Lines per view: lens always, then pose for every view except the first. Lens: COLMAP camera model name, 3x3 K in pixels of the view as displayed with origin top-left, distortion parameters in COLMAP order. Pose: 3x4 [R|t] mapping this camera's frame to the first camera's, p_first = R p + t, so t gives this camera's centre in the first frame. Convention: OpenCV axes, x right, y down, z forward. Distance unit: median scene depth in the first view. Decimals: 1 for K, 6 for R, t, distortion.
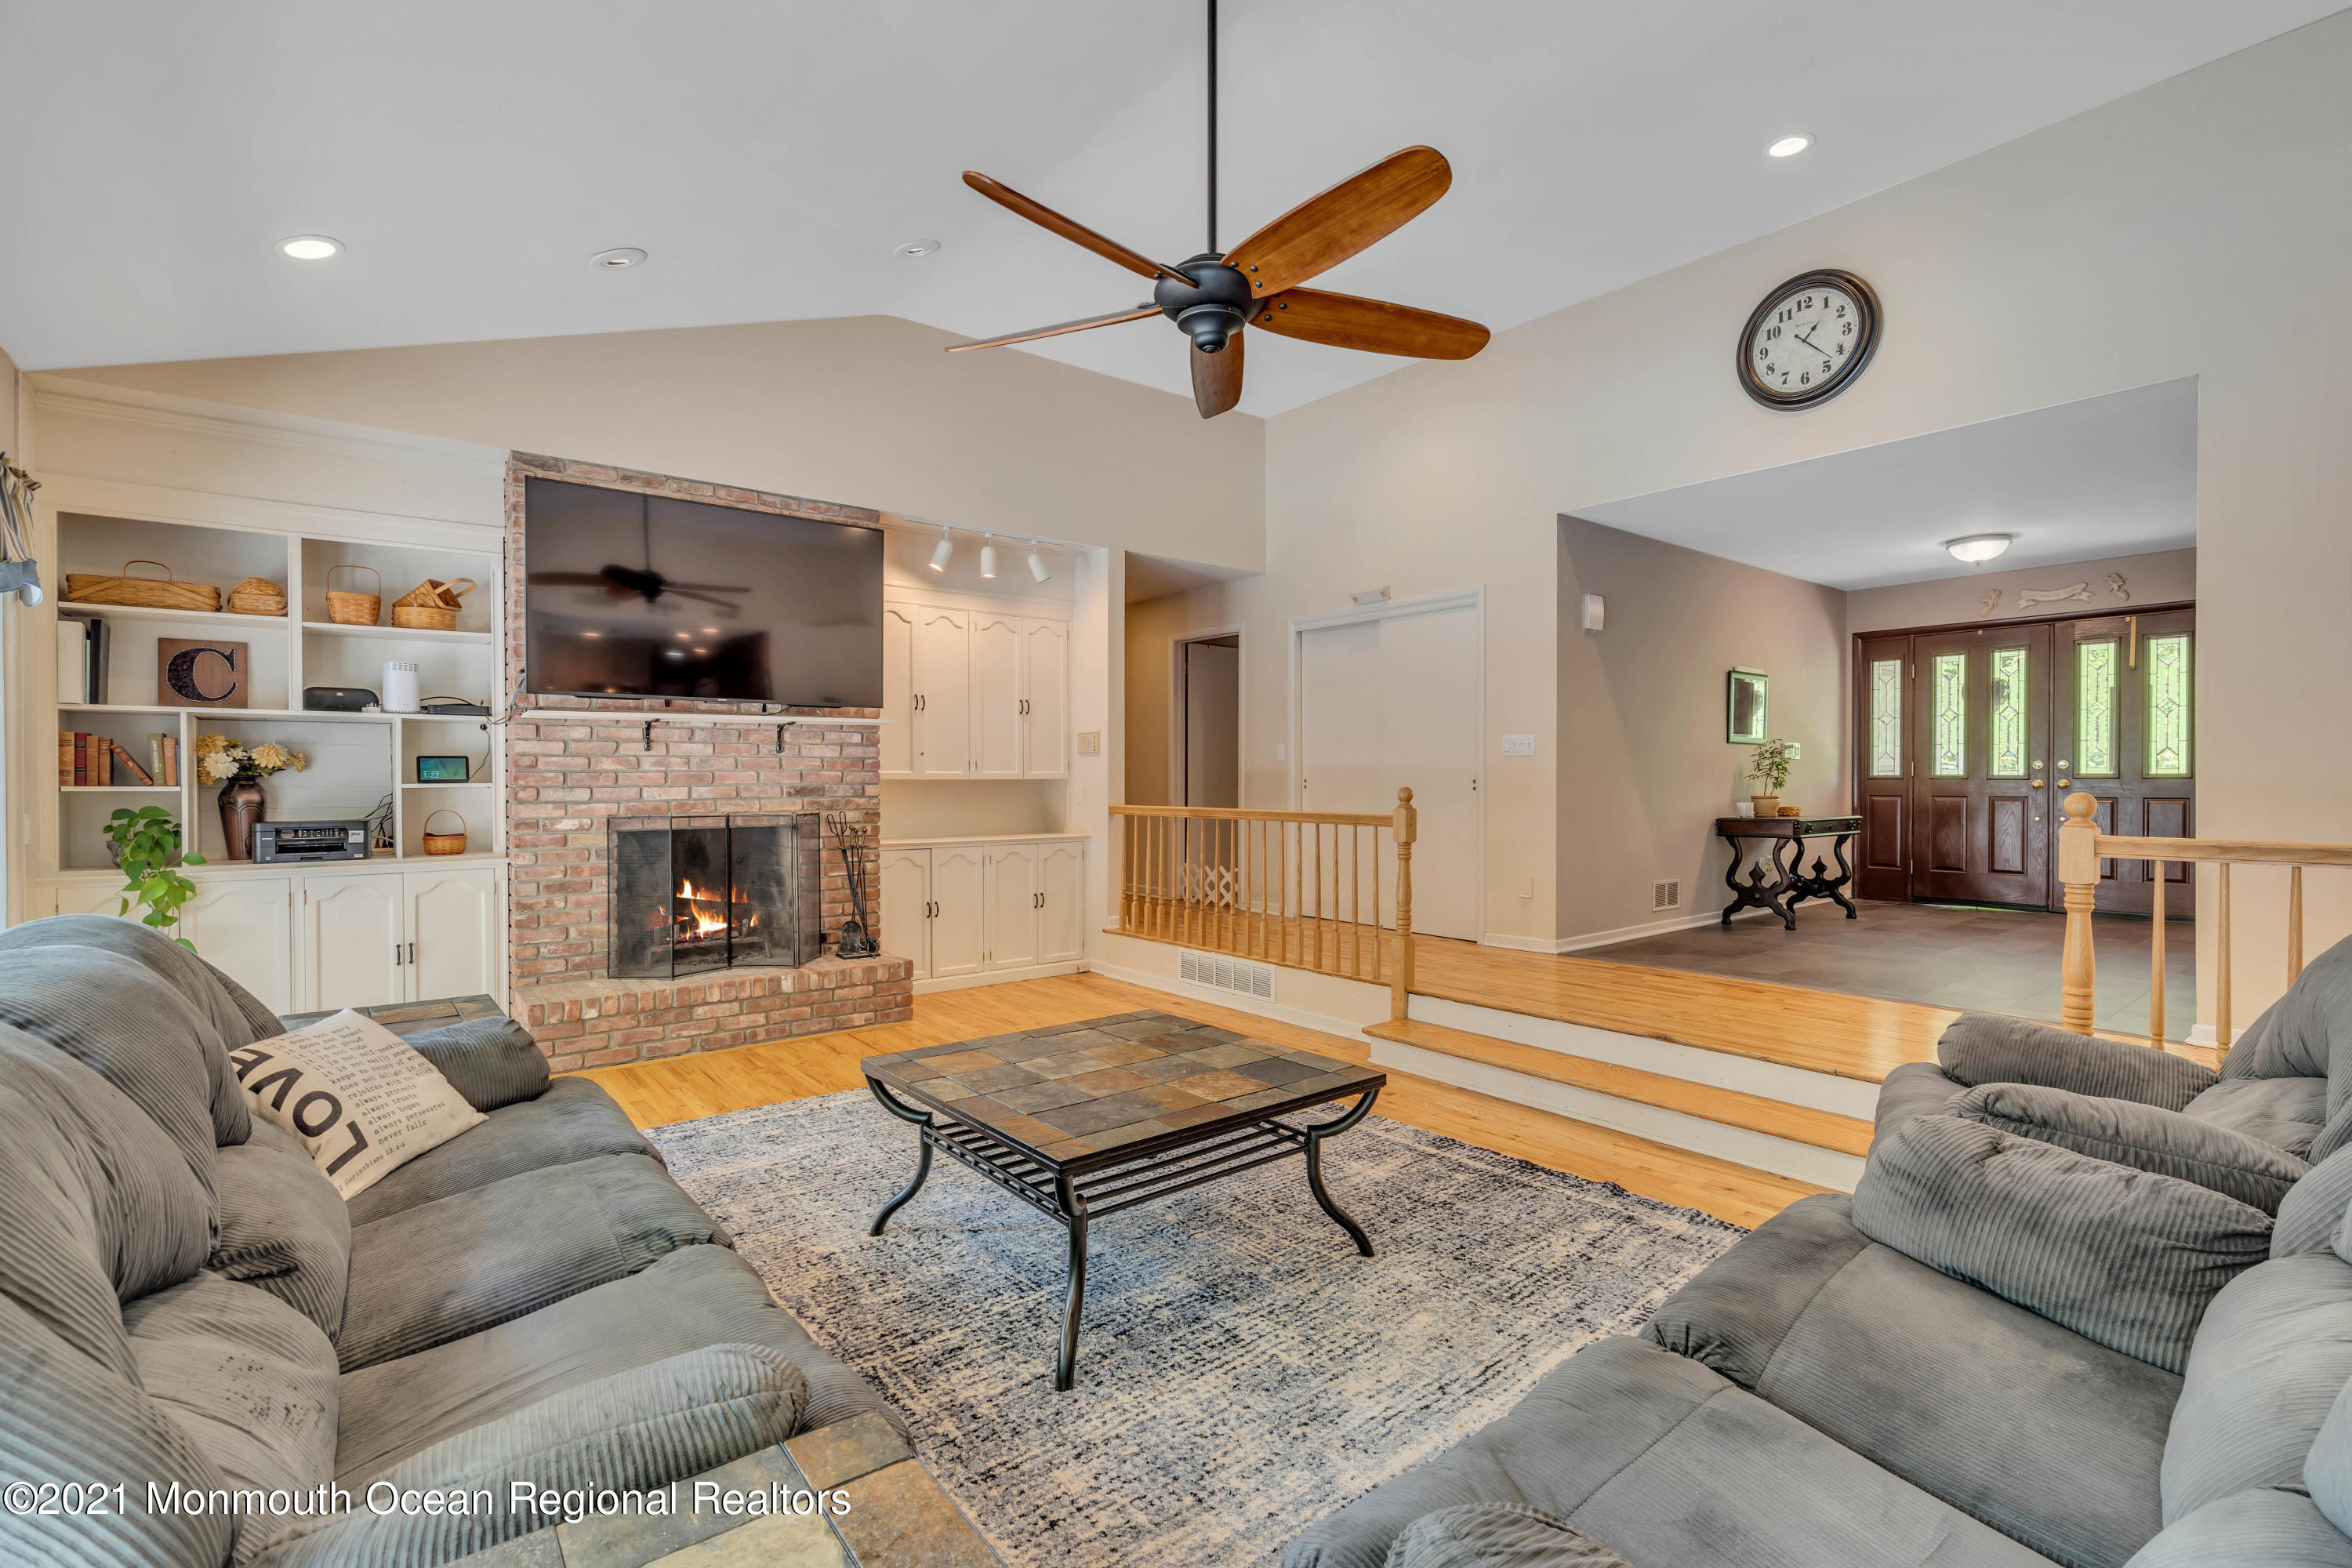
lens RADIAL K [[1063.9, 0, 1167.8], [0, 1063.9, 787.2], [0, 0, 1]] dist [-0.008763, 0.004560]
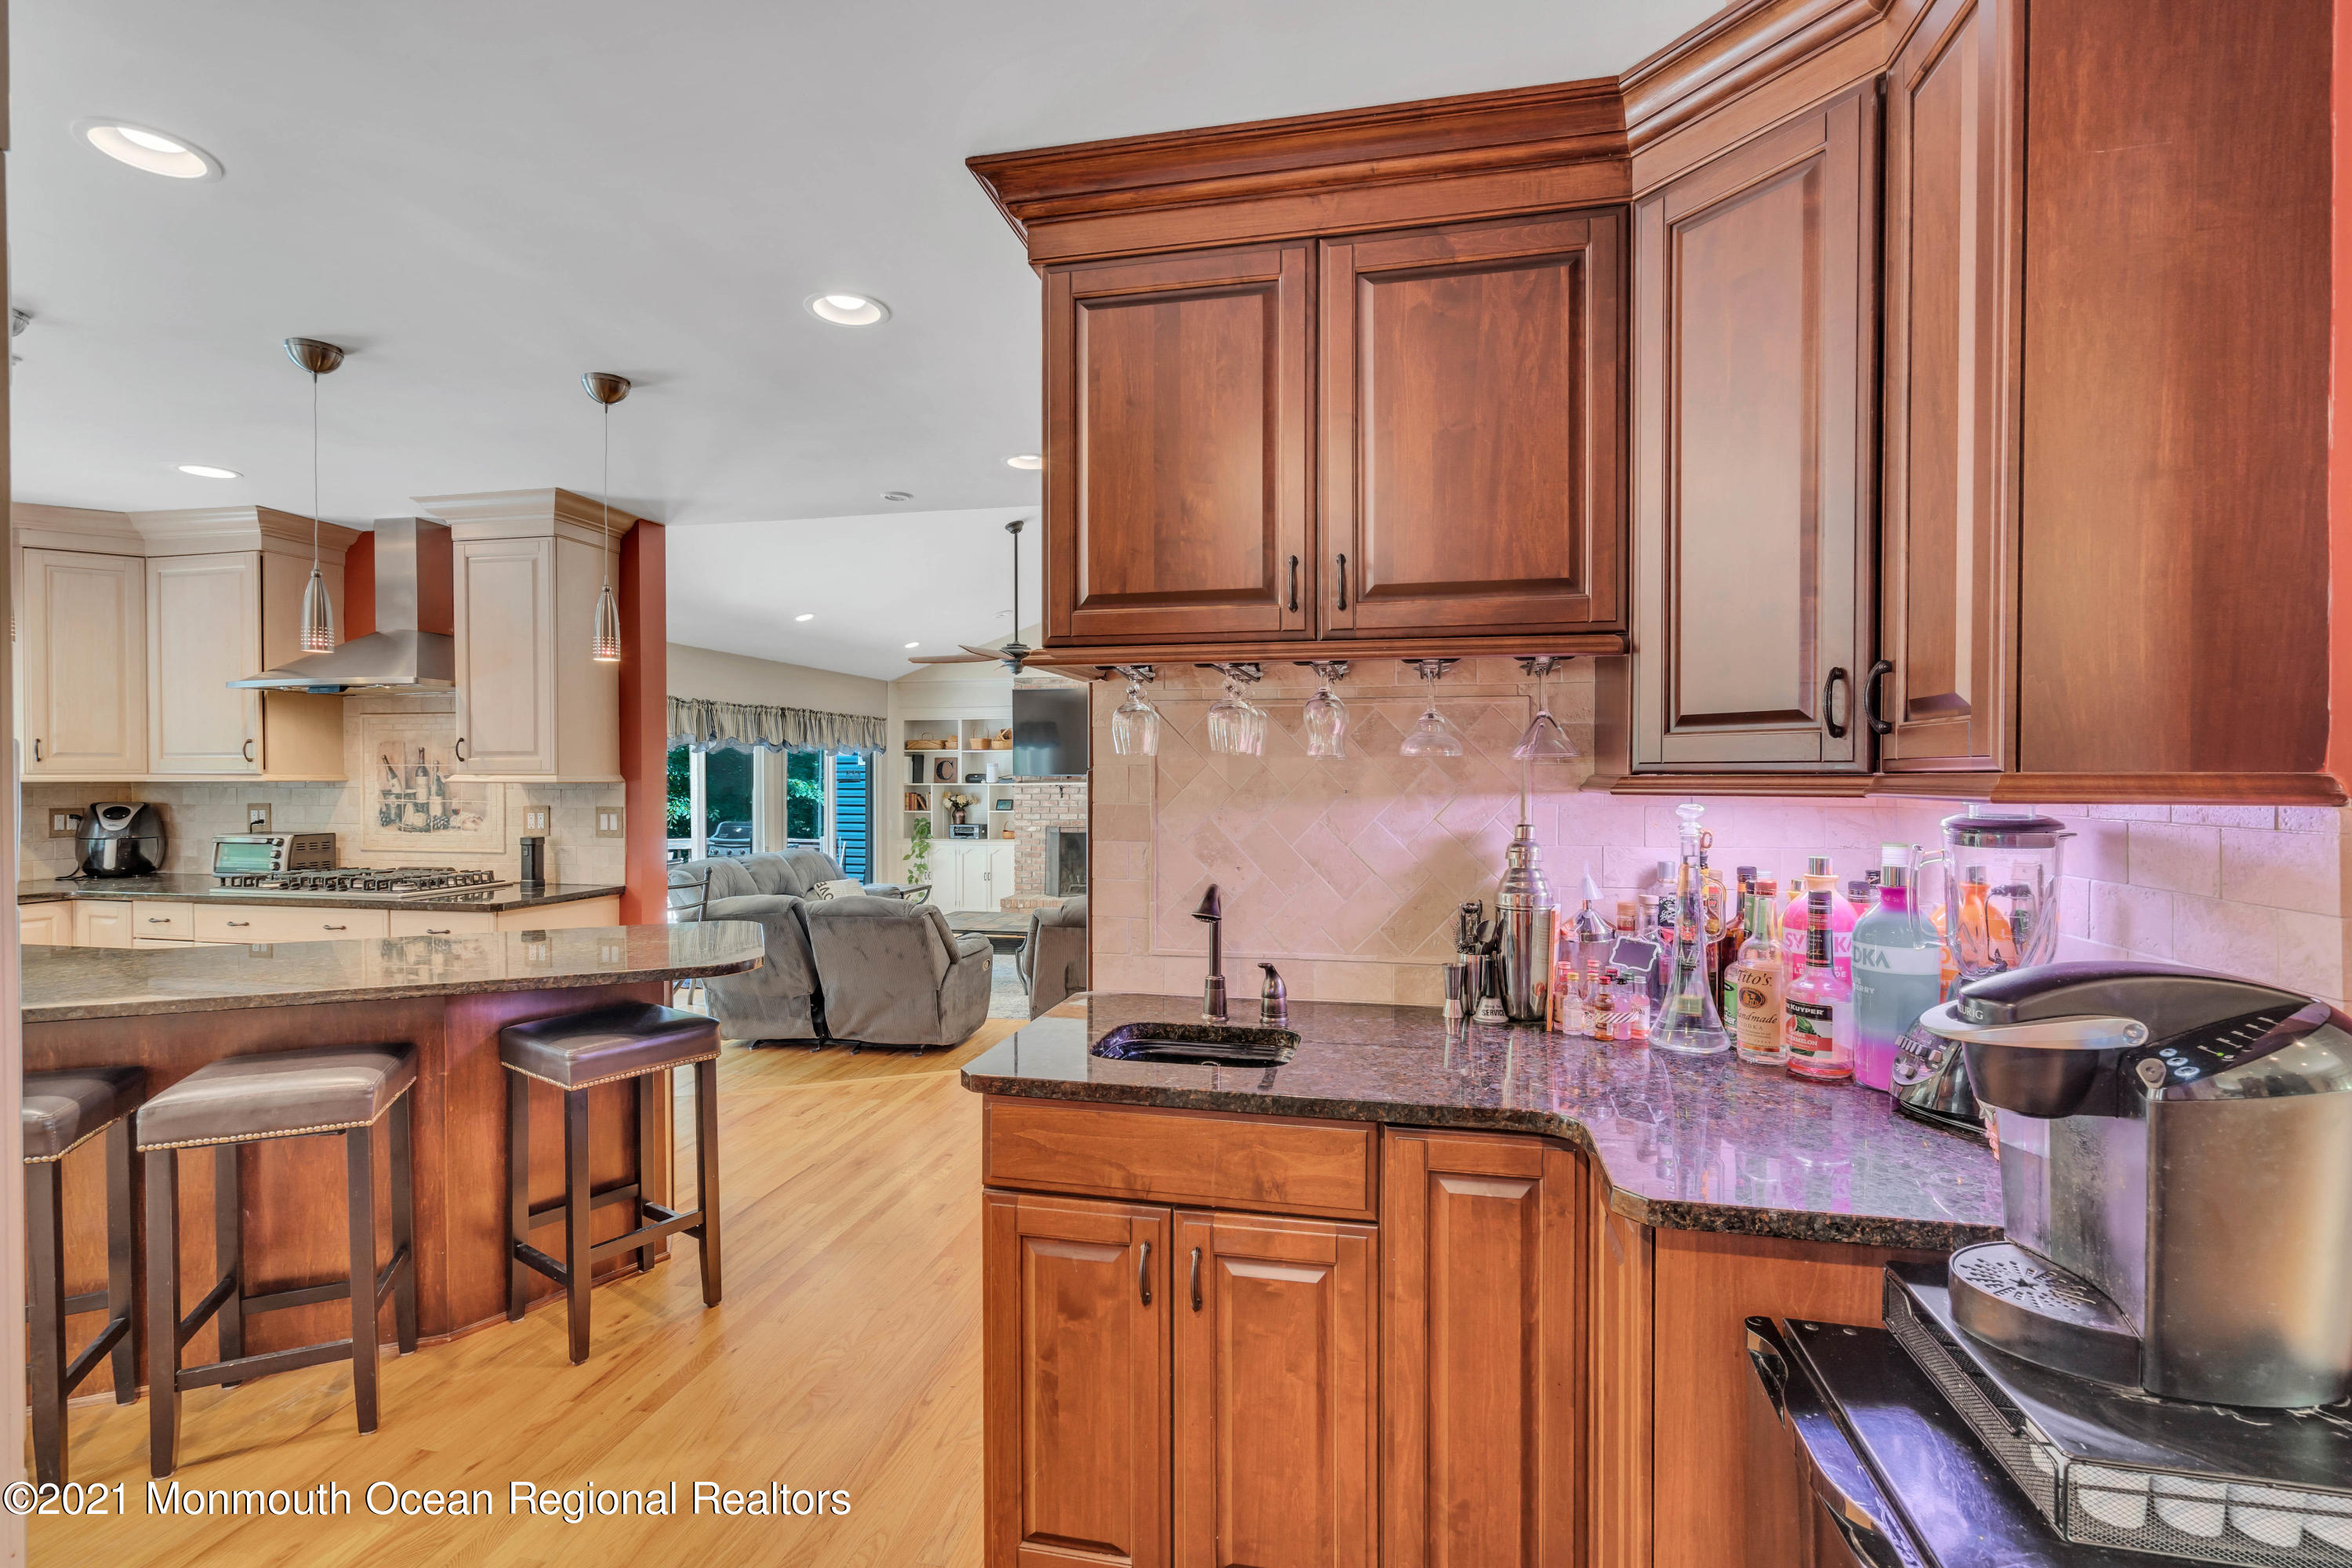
lens RADIAL K [[1063.9, 0, 1174.5], [0, 1063.9, 788.3], [0, 0, 1]] dist [-0.008763, 0.004560]
pose [[0.639609, 0.011757, -0.768611, 1.136588], [-0.007032, 0.999931, 0.009445, -0.062287], [0.768669, -0.000636, 0.639647, -0.227112]]
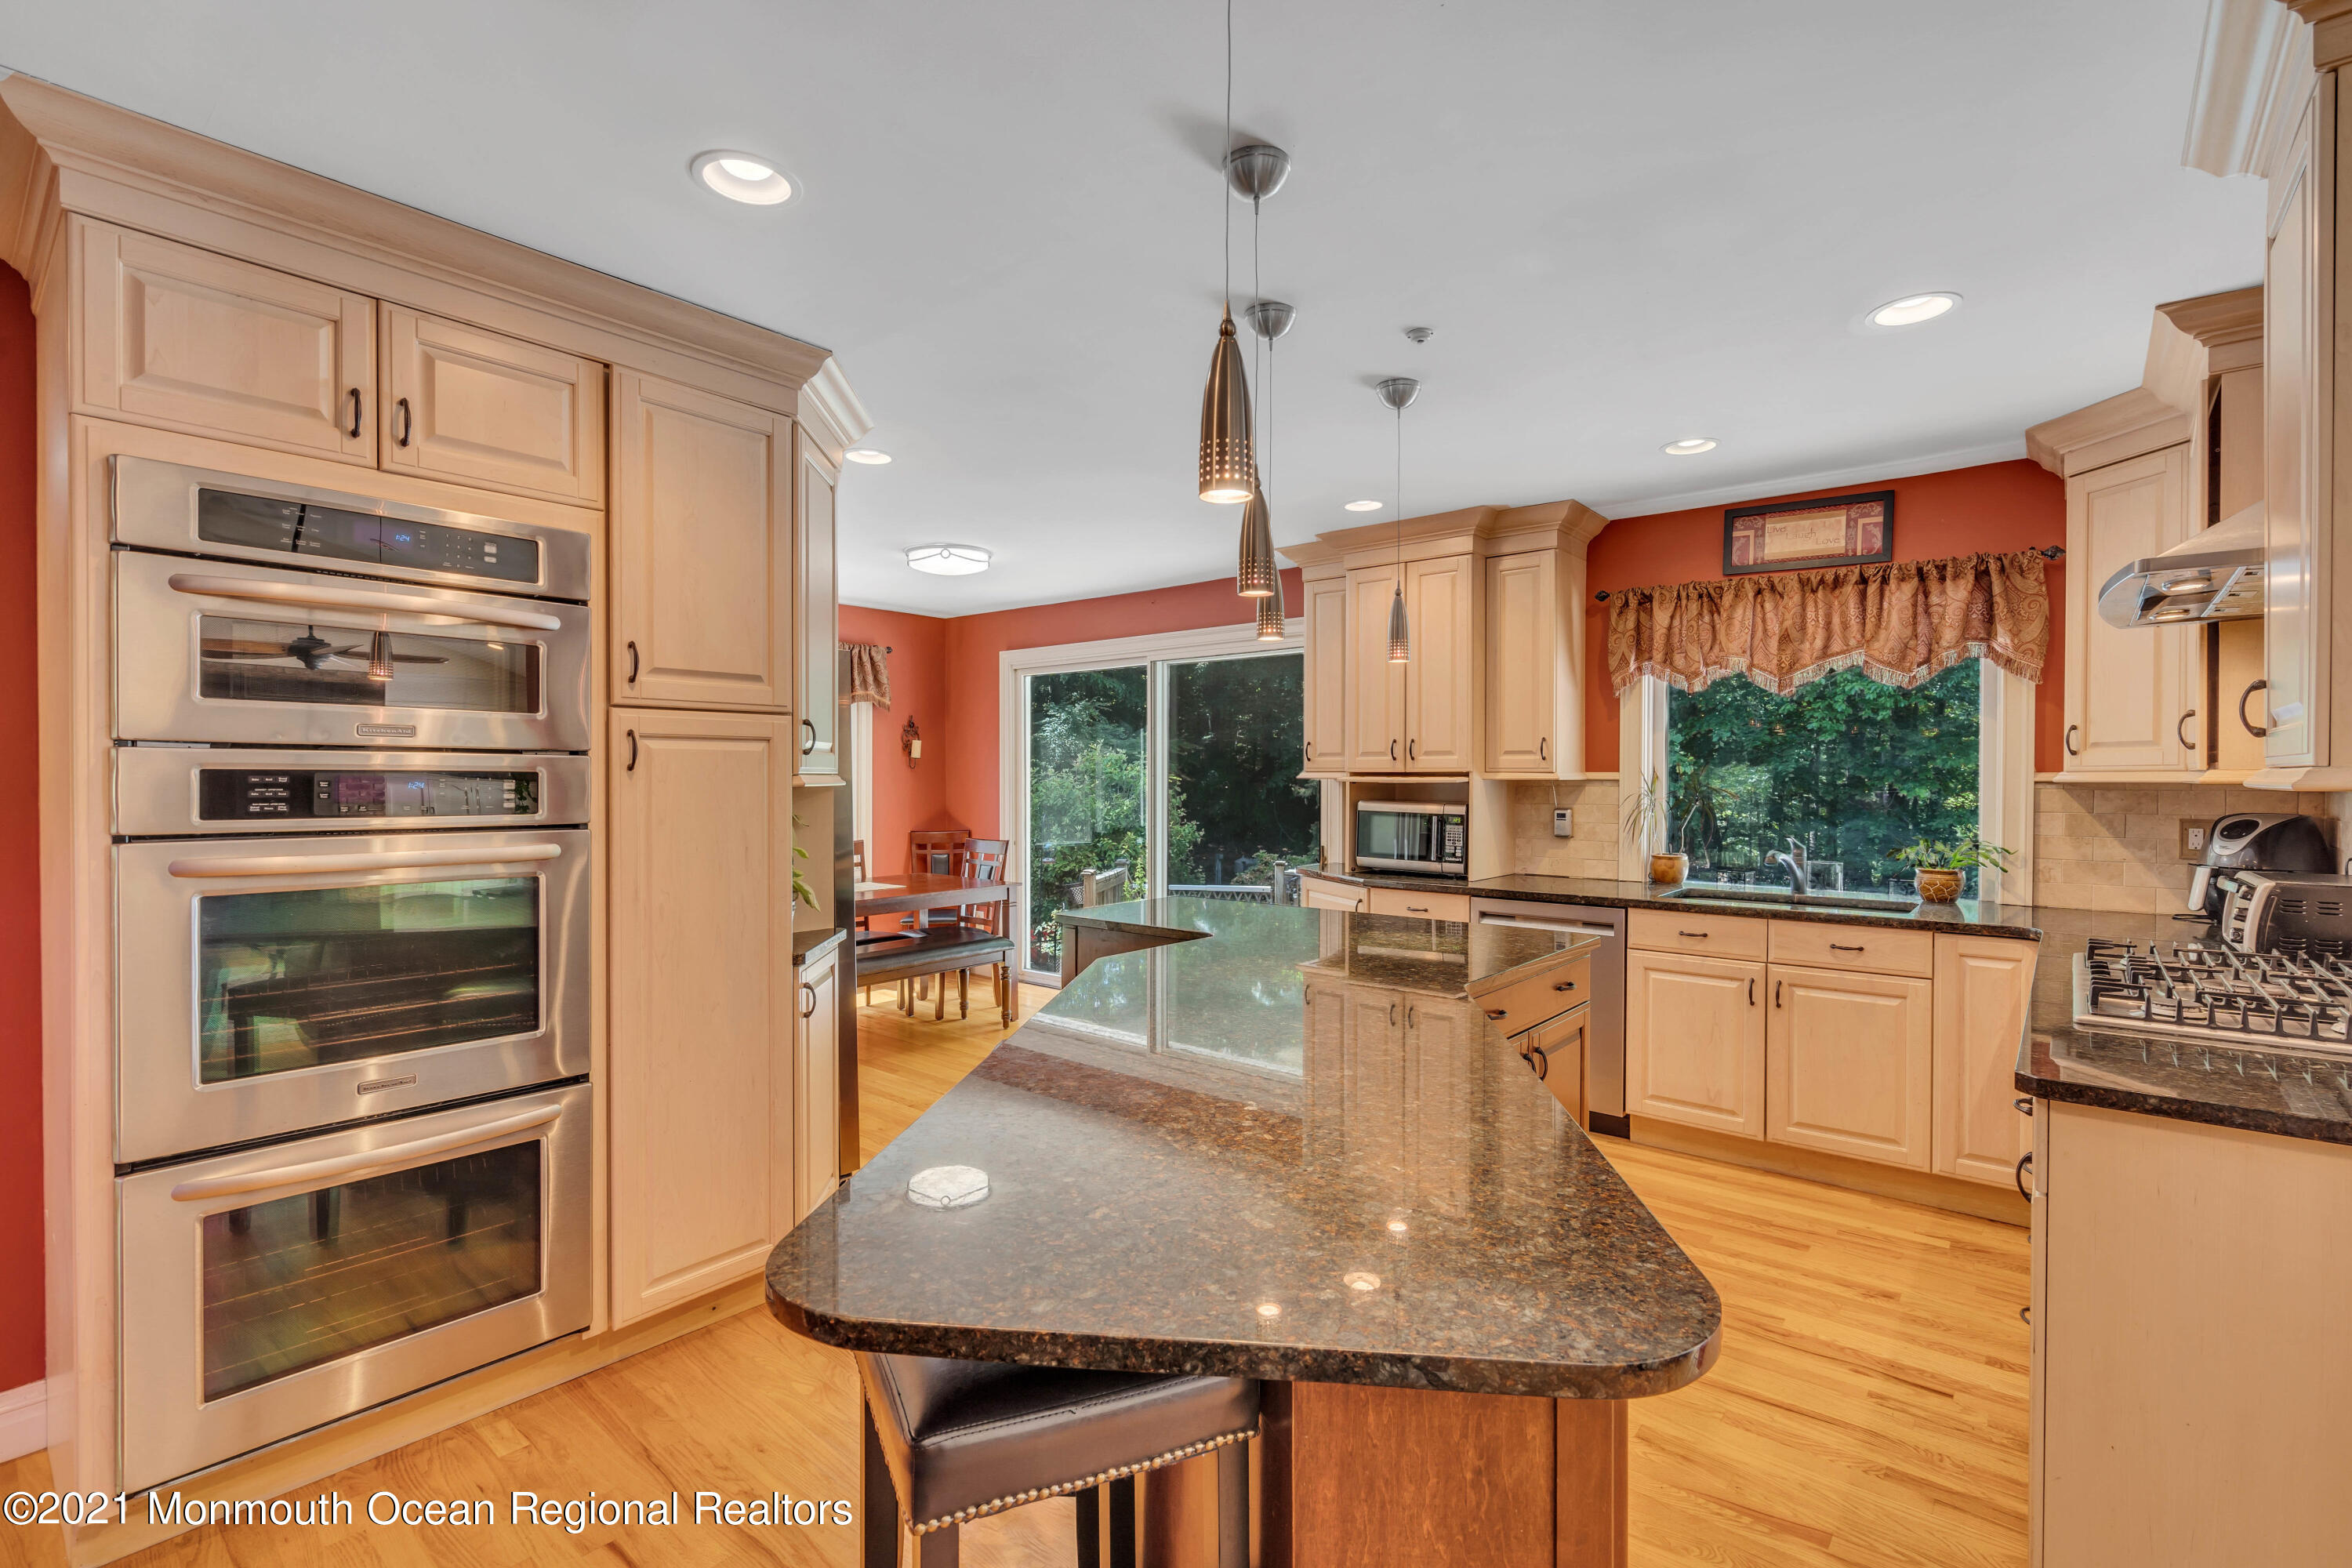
lens RADIAL K [[1063.9, 0, 1157.8], [0, 1063.9, 780.7], [0, 0, 1]] dist [-0.008763, 0.004560]
pose [[-0.982094, 0.003720, -0.188355, 0.697815], [0.001587, 0.999933, 0.011474, -0.062327], [0.188385, 0.010970, -0.982034, 0.058983]]
